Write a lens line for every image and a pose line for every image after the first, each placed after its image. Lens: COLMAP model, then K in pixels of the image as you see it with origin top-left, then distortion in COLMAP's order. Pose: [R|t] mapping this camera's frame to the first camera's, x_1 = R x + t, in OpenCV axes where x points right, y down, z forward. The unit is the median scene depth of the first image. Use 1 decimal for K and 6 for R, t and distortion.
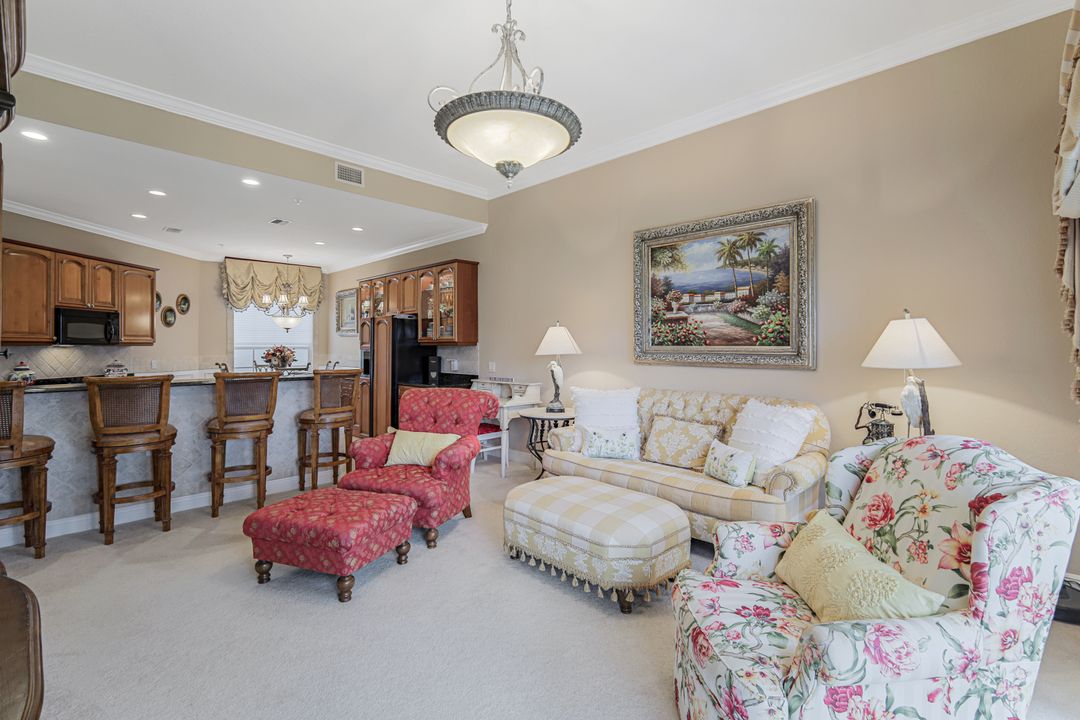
lens RADIAL K [[483.3, 0, 555.6], [0, 483.3, 344.0], [0, 0, 1]] dist [0.010138, 0.000340]
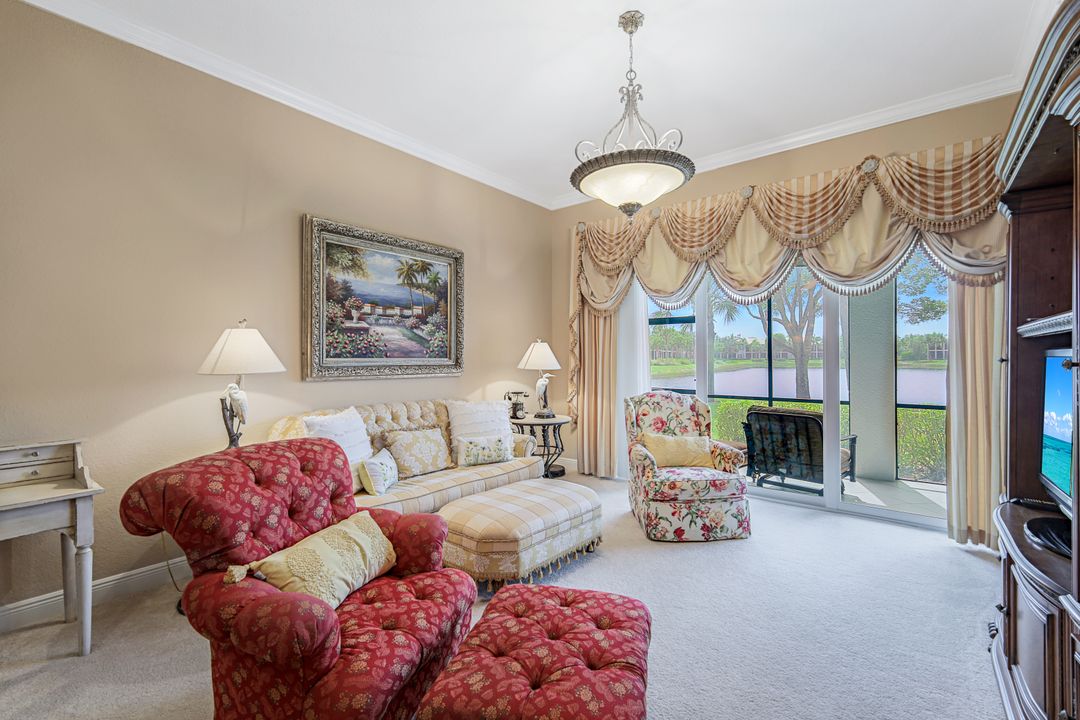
lens RADIAL K [[471.3, 0, 540.0], [0, 471.3, 360.0], [0, 0, 1]] dist [-0.000144, -0.000147]
pose [[-0.070285, -0.004066, 0.997519, -0.627115], [0.000783, 0.999991, 0.004131, 0.003885], [-0.997527, 0.001071, -0.070281, 0.664804]]
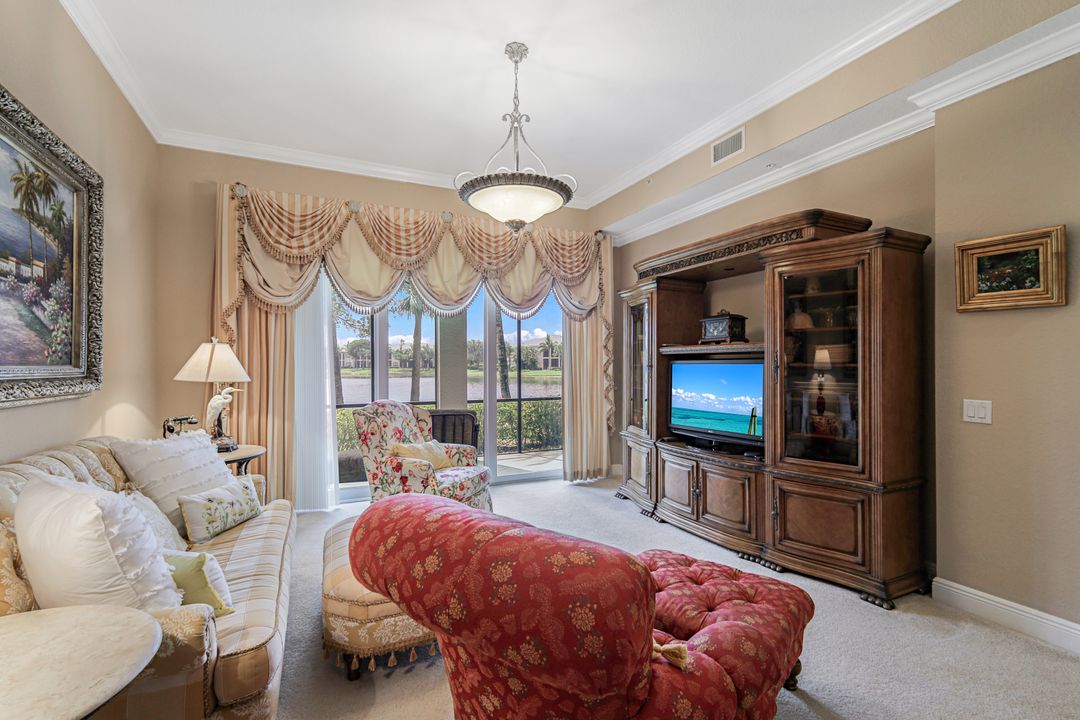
lens RADIAL K [[487.3, 0, 537.8], [0, 487.3, 365.1], [0, 0, 1]] dist [0.003817, 0.000411]
pose [[-0.928012, 0.002764, 0.372539, -0.315790], [0.002093, 0.999995, -0.002206, 0.006149], [-0.372544, -0.001268, -0.928014, 1.108662]]
